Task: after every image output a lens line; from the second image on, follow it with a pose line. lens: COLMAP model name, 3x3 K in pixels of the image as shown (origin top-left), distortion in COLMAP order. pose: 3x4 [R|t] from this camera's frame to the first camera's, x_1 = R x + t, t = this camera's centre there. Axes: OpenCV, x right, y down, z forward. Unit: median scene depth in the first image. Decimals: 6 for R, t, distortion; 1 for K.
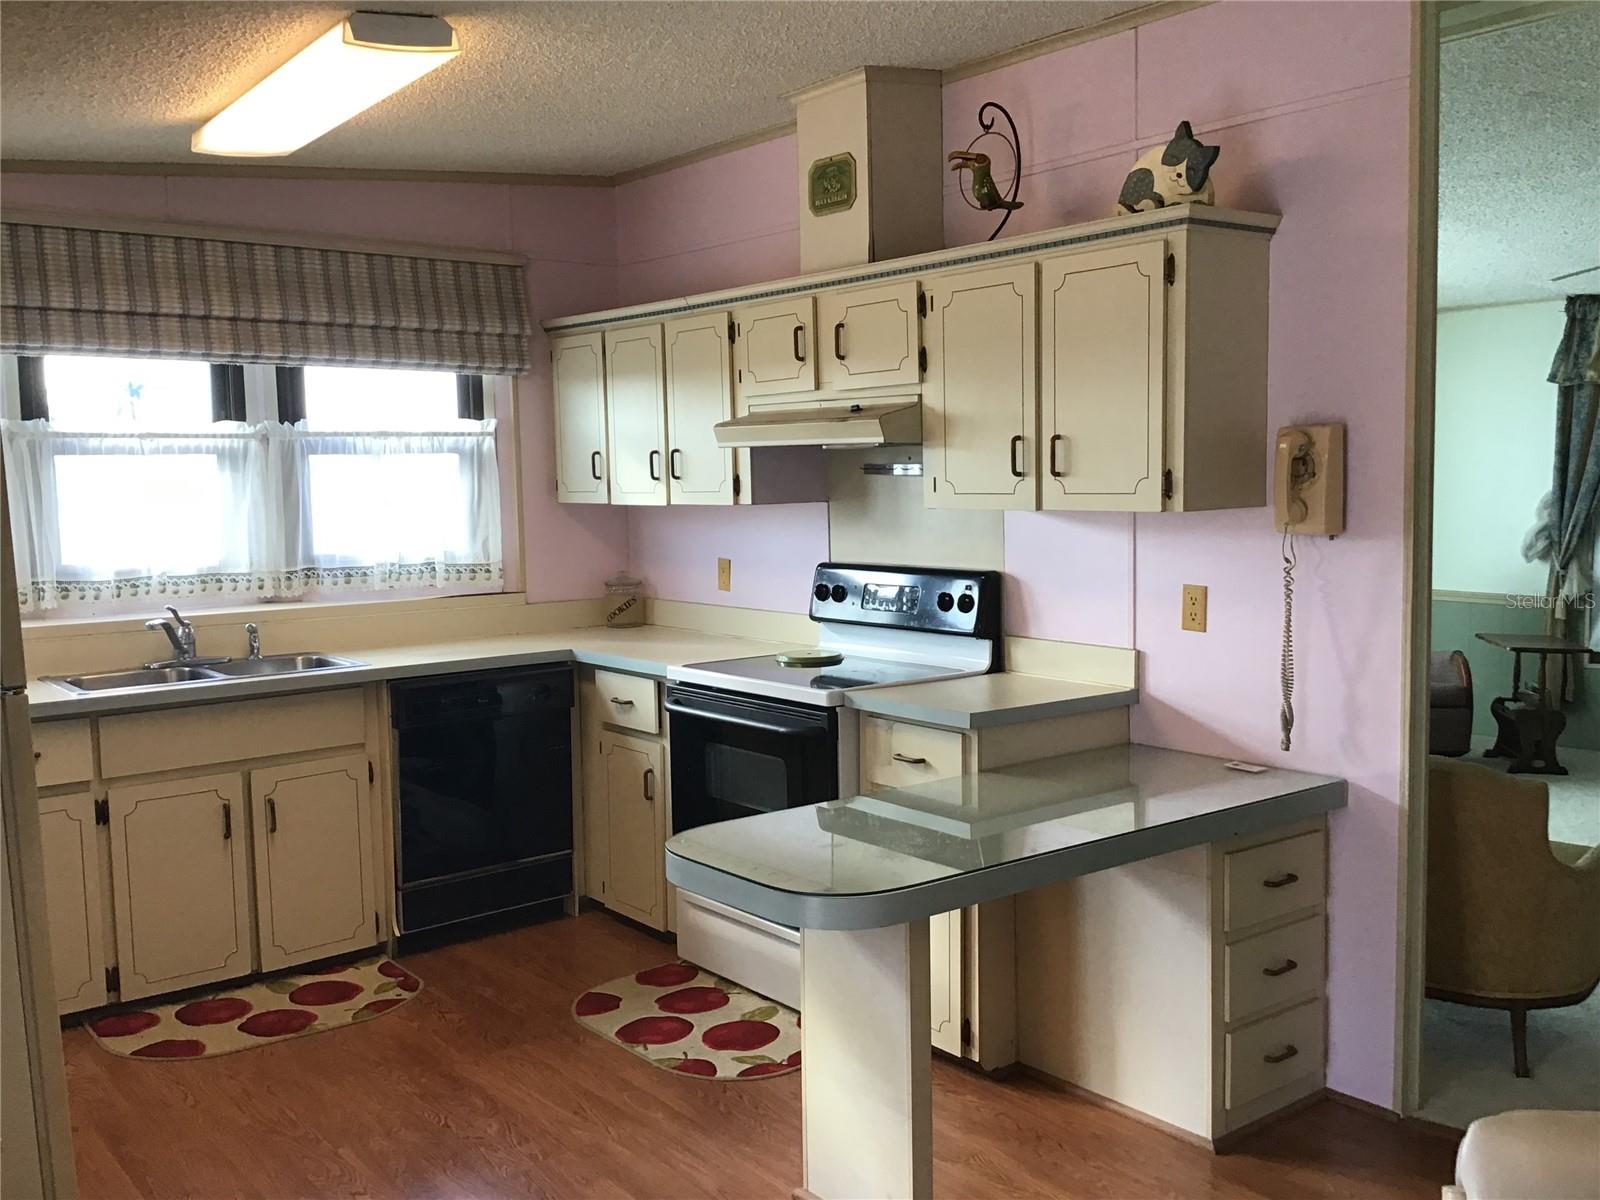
lens RADIAL K [[1483.1, 0, 792.3], [0, 1483.1, 570.5], [0, 0, 1]] dist [0.153249, -0.347502]
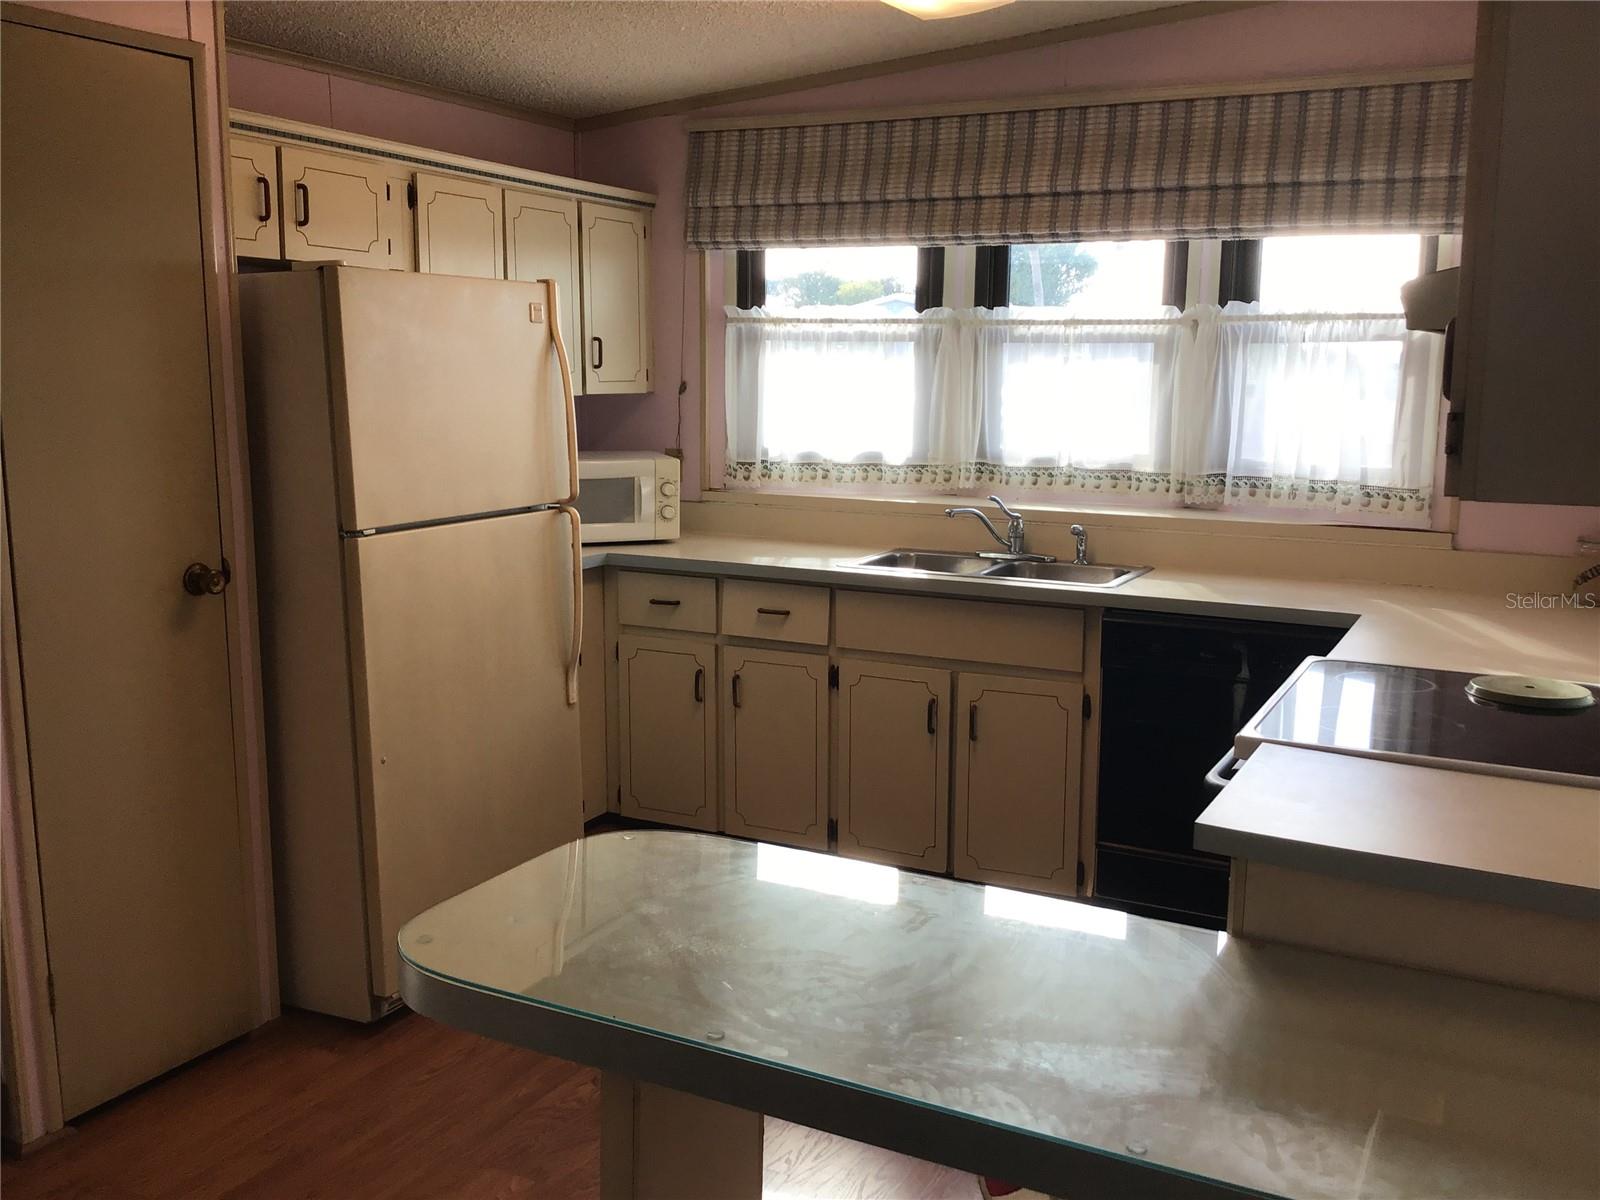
lens RADIAL K [[1483.1, 0, 792.3], [0, 1483.1, 570.5], [0, 0, 1]] dist [0.153249, -0.347502]
pose [[0.408956, 0.149627, -0.900204, 0.444599], [-0.079116, 0.988565, 0.128372, -0.045966], [0.909118, 0.018722, 0.416118, 0.494532]]
